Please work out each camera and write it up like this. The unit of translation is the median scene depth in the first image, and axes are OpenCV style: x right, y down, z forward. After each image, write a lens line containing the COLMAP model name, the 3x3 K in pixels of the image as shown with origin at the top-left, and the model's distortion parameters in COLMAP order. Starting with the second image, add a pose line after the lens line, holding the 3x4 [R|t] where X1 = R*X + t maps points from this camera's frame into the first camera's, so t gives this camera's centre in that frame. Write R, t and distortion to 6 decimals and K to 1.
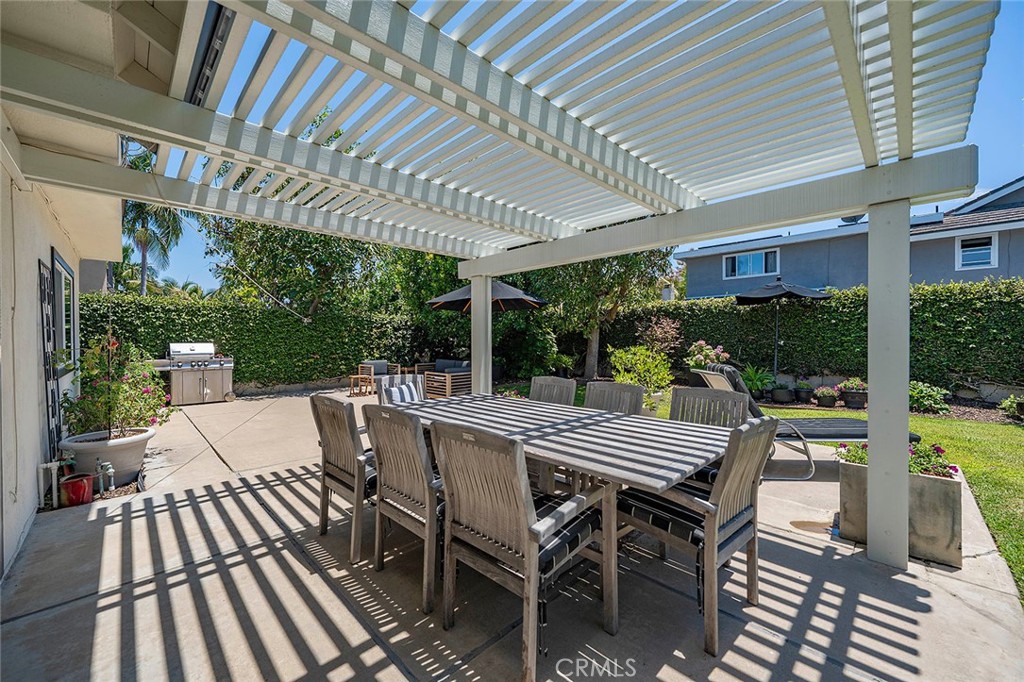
lens RADIAL K [[396.1, 0, 509.5], [0, 396.1, 340.7], [0, 0, 1]] dist [-0.000087, 0.000142]
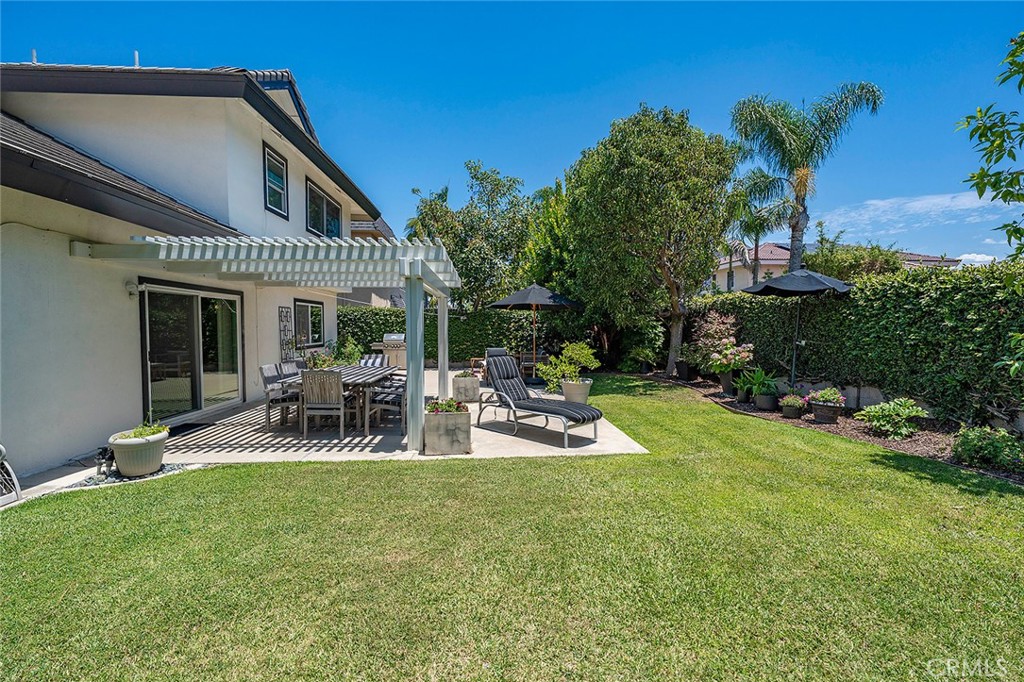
lens RADIAL K [[454.9, 0, 506.0], [0, 454.9, 336.7], [0, 0, 1]] dist [0.003295, -0.000355]
pose [[0.748834, 0.017137, -0.662535, 0.810207], [-0.002858, 0.999740, 0.022629, -0.026165], [0.662751, -0.015053, 0.748689, -0.132081]]
